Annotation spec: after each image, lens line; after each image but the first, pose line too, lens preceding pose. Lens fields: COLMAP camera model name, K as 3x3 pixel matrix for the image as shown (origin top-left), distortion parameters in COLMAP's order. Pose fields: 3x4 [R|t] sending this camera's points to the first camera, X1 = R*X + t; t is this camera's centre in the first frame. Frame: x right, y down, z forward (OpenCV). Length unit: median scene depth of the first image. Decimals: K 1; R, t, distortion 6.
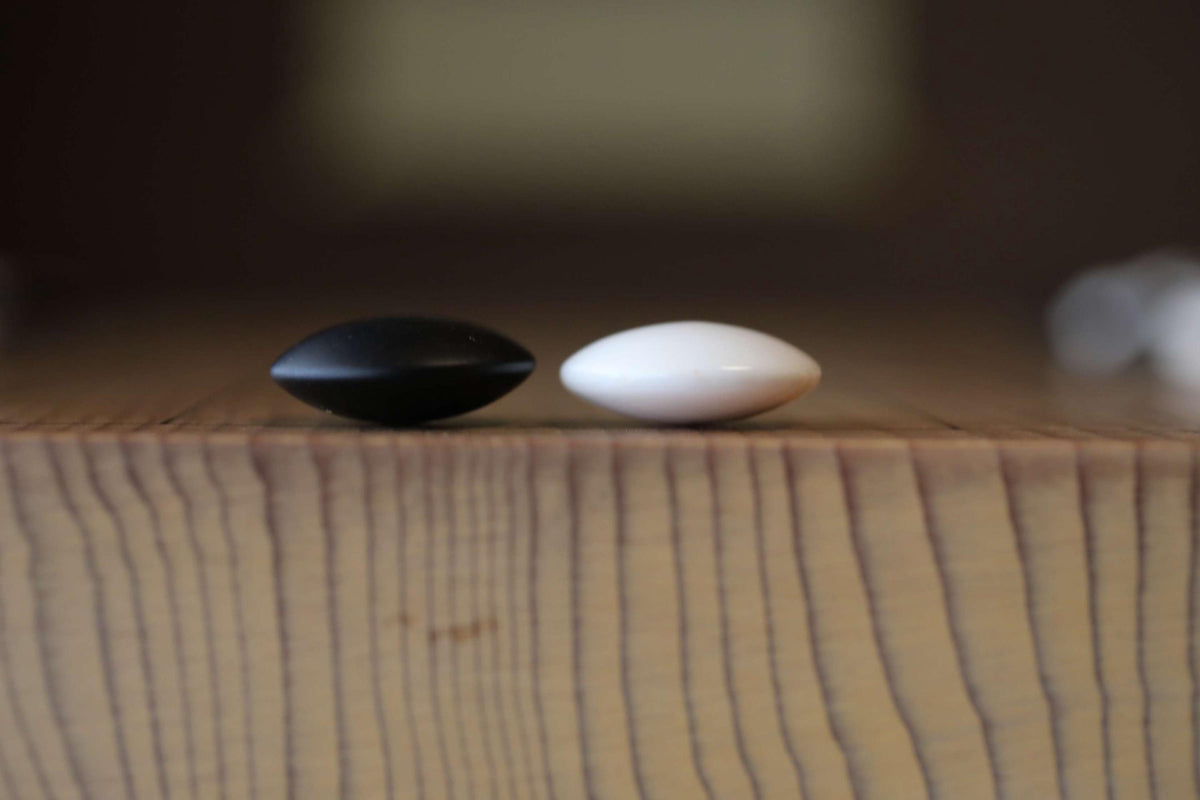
lens RADIAL K [[1773.4, 0, 600.1], [0, 1773.4, 399.4], [0, 0, 1]] dist [-0.000164, 0.000000]
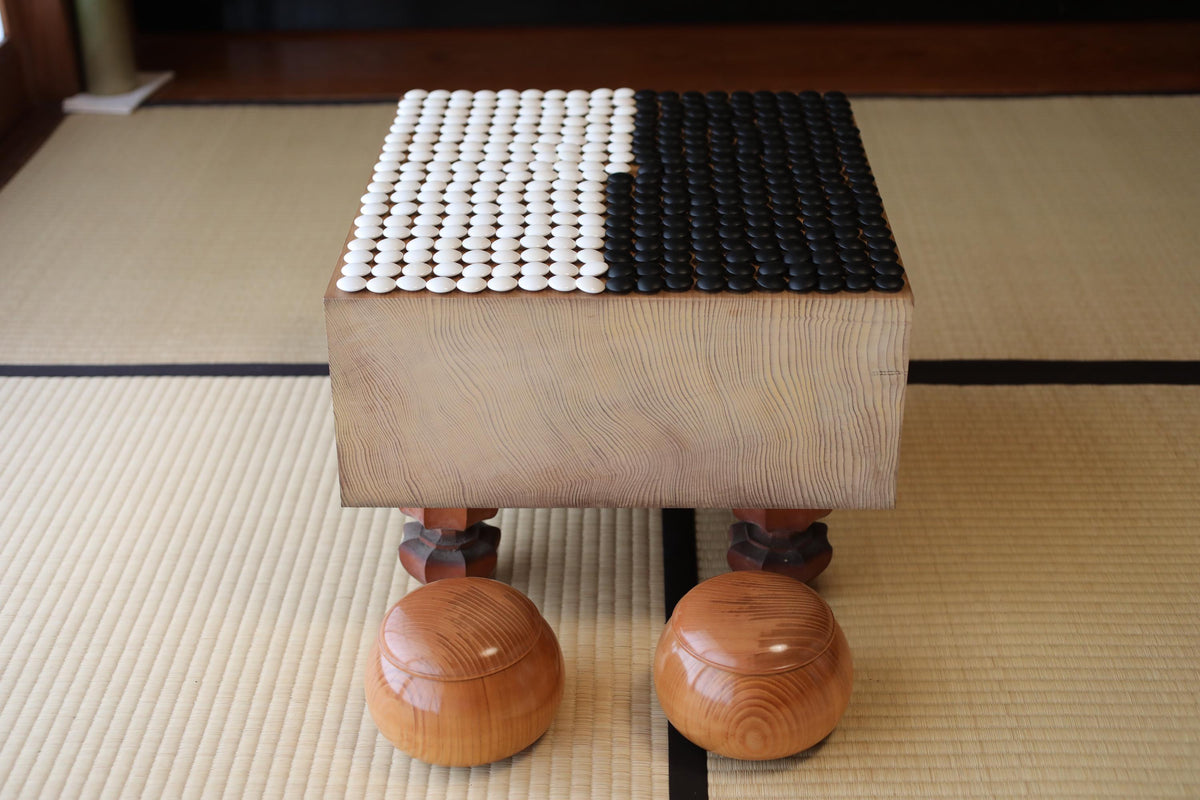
lens RADIAL K [[1773.4, 0, 592.8], [0, 1773.4, 405.1], [0, 0, 1]] dist [-0.000164, 0.000000]
pose [[0.998661, 0.005642, -0.051429, 0.418569], [0.017245, 0.900892, 0.433700, -3.542002], [0.048779, -0.434006, 0.899588, -7.703713]]
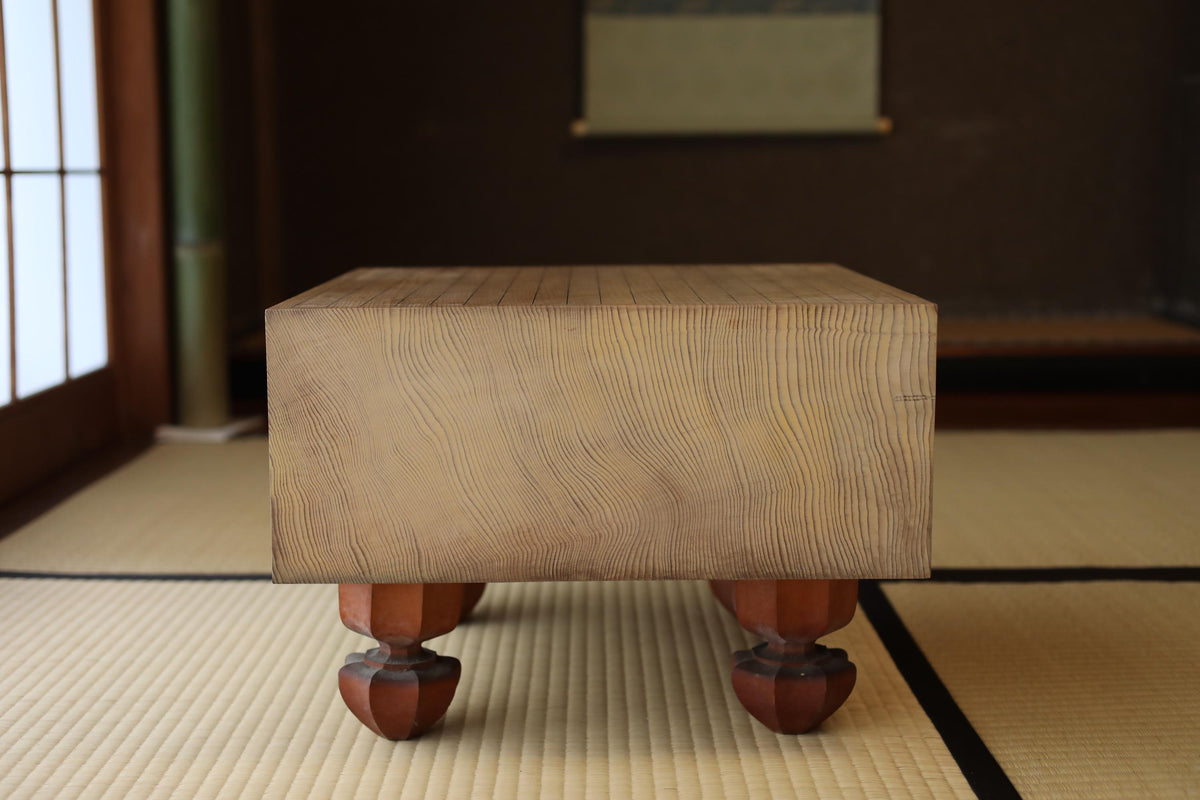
lens RADIAL K [[1773.4, 0, 596.9], [0, 1773.4, 411.3], [0, 0, 1]] dist [-0.000164, 0.000000]
pose [[0.999698, -0.013265, -0.020690, 0.204553], [0.014892, 0.996636, 0.080589, -0.154175], [0.019552, -0.080873, 0.996533, -7.271966]]
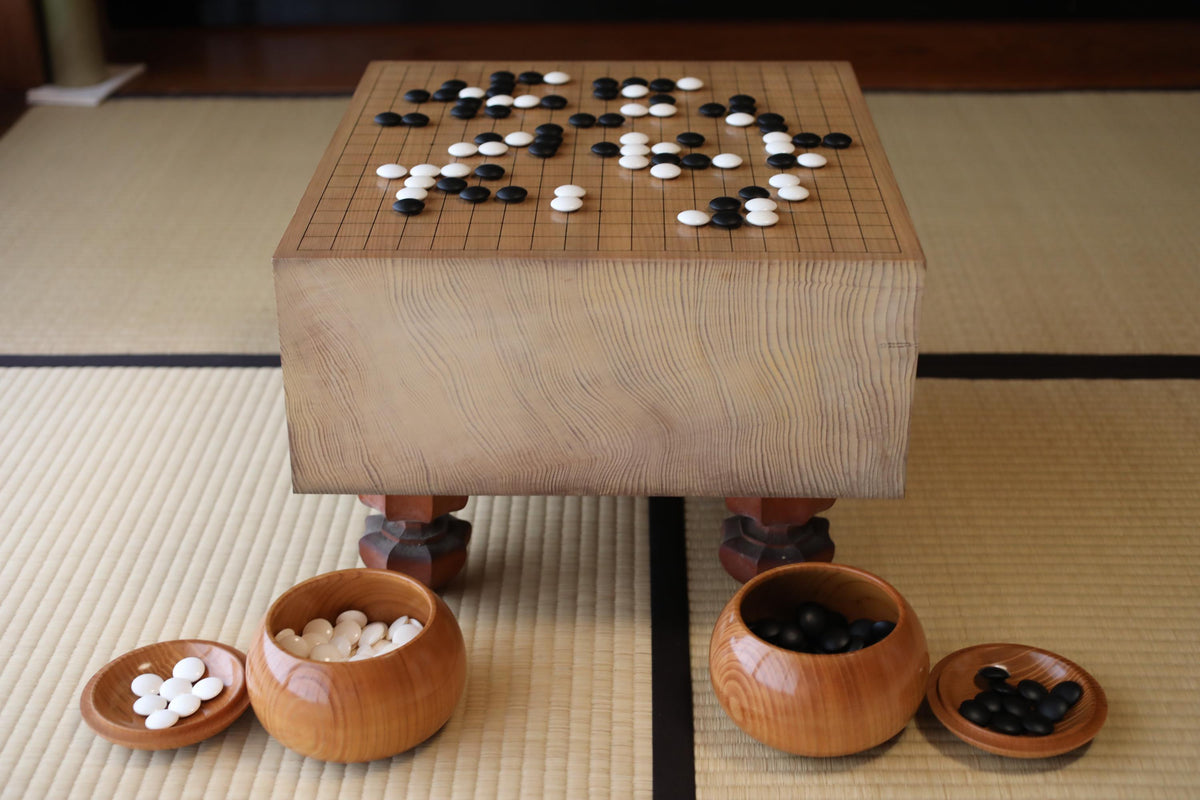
lens RADIAL K [[1773.4, 0, 593.9], [0, 1773.4, 400.8], [0, 0, 1]] dist [-0.000164, 0.000000]
pose [[0.998707, 0.009257, -0.049987, 0.474383], [0.012104, 0.911699, 0.410680, -2.840107], [0.049375, -0.410754, 0.910408, -6.995293]]
